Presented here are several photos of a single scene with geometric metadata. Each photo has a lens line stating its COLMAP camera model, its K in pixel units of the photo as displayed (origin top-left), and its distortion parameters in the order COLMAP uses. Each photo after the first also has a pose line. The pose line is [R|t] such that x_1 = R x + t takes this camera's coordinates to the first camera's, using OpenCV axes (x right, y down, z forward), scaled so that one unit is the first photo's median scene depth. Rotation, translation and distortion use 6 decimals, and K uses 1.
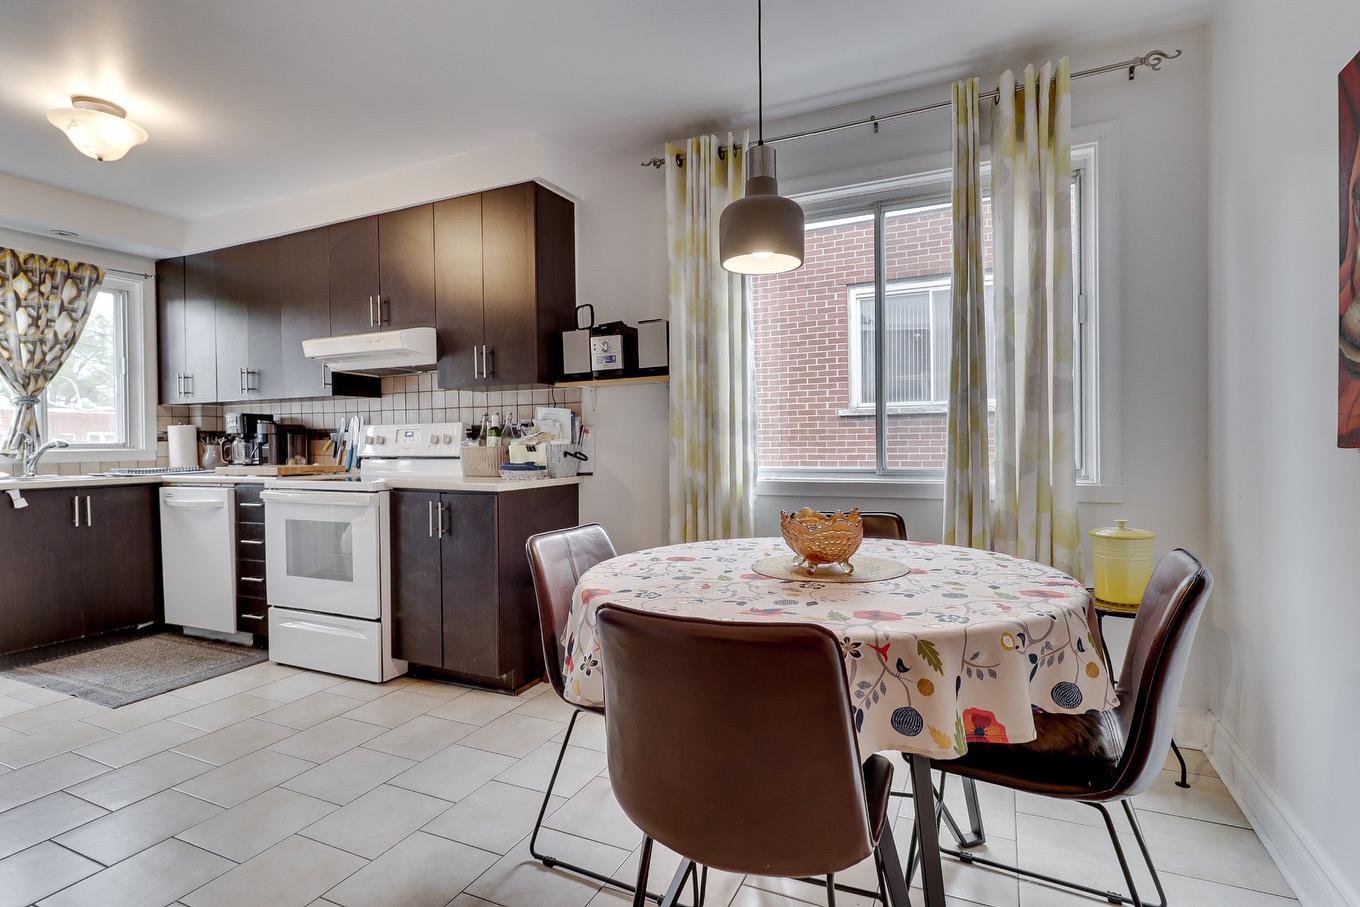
lens RADIAL K [[686.1, 0, 676.8], [0, 686.1, 454.0], [0, 0, 1]] dist [-0.000565, 0.000062]
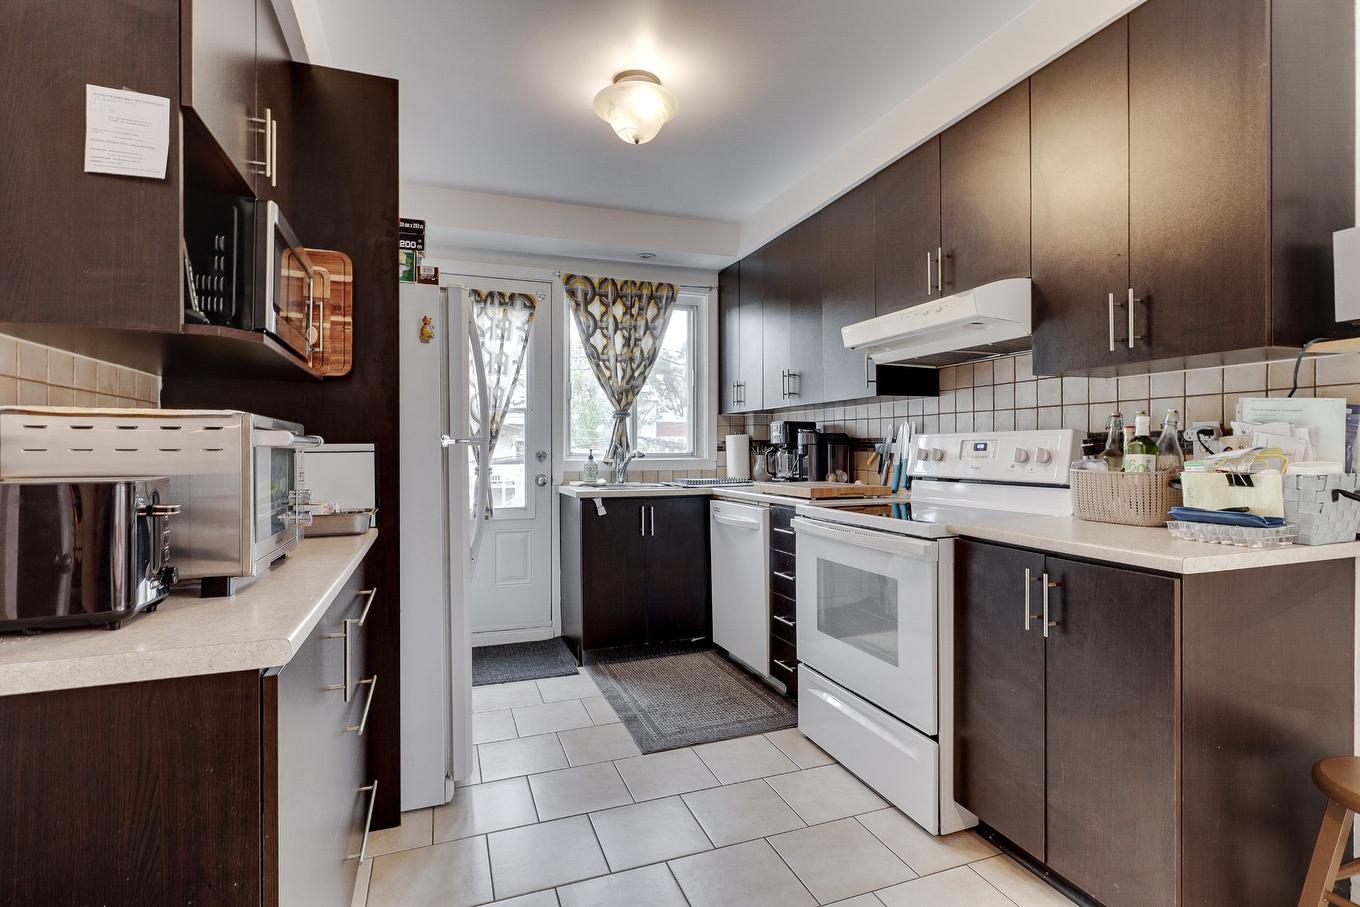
lens RADIAL K [[686.1, 0, 676.8], [0, 686.1, 454.0], [0, 0, 1]] dist [-0.000565, 0.000062]
pose [[0.725506, 0.010636, -0.688134, -0.129080], [-0.013812, 0.999904, 0.000893, -0.016924], [0.688077, 0.008857, 0.725584, 0.275844]]
